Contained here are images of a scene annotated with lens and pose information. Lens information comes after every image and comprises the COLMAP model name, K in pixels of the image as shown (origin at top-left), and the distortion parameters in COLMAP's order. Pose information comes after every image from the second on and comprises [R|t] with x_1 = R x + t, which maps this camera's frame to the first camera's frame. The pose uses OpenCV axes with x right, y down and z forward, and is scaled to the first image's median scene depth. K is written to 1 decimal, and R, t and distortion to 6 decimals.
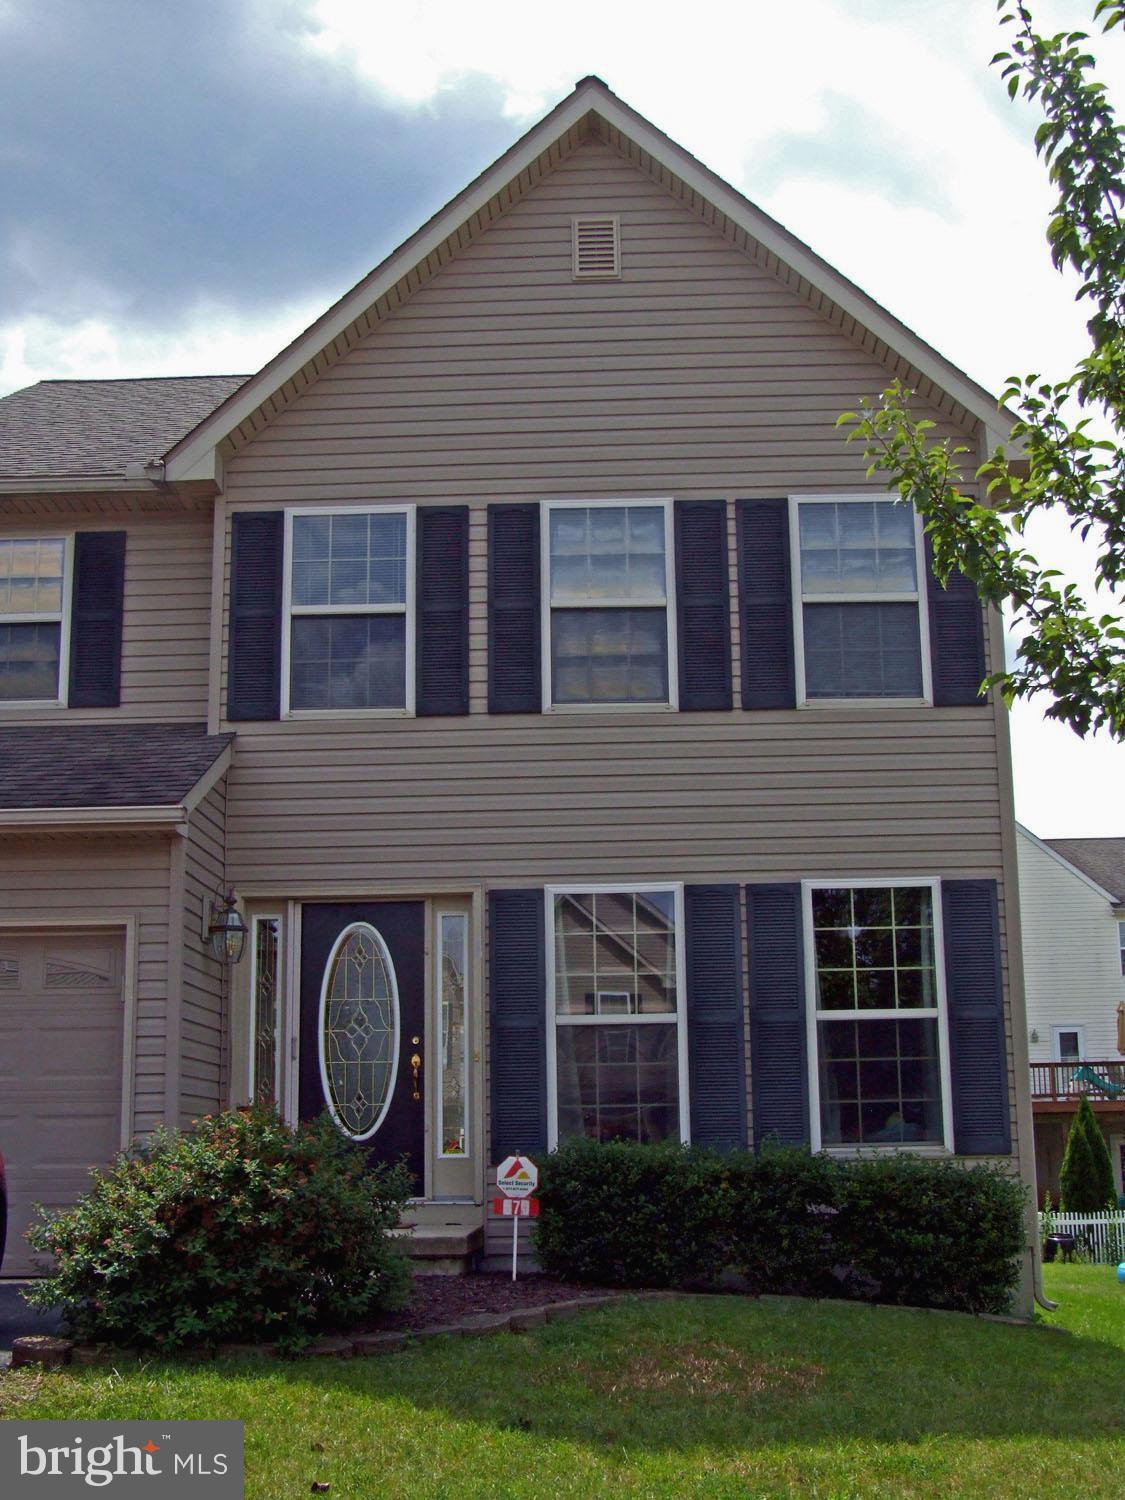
lens RADIAL K [[1942.4, 0, 562.5], [0, 1942.4, 750.0], [0, 0, 1]] dist [-0.078910, 0.031647]
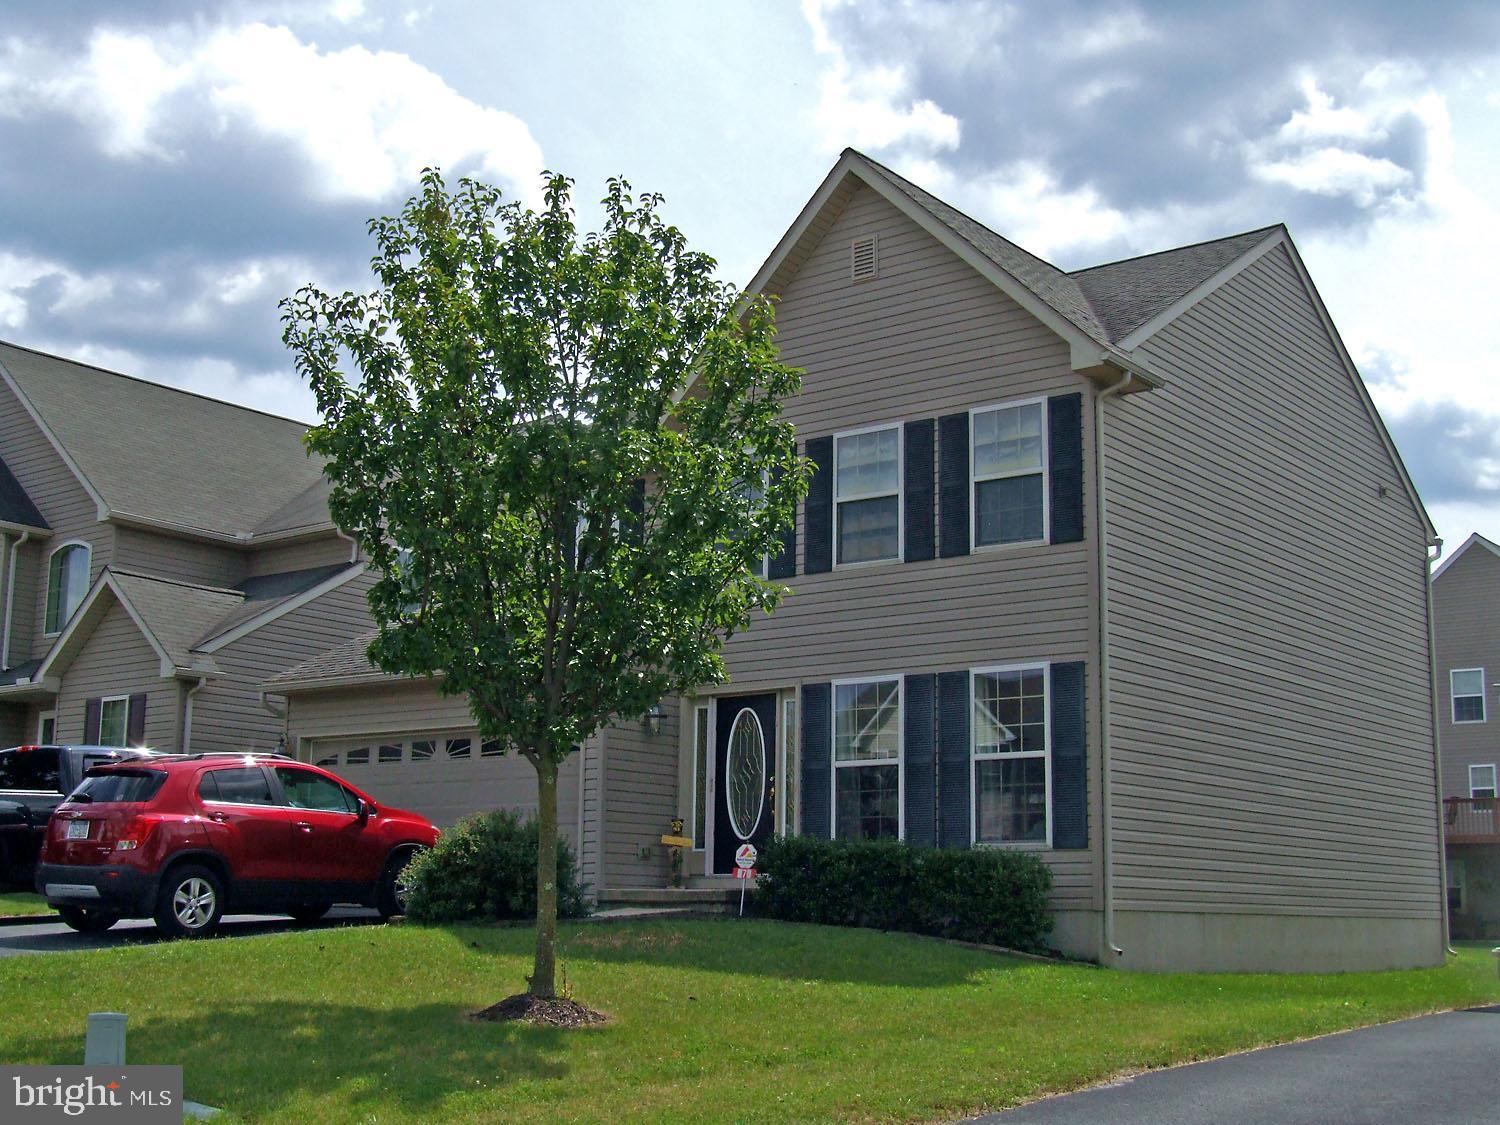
lens RADIAL K [[1942.4, 0, 750.0], [0, 1942.4, 562.5], [0, 0, 1]] dist [-0.078910, 0.031647]
pose [[0.793640, -0.085422, -0.602361, 0.886977], [0.099525, 0.994985, -0.009971, -0.016779], [0.600192, -0.052037, 0.798161, -0.300452]]
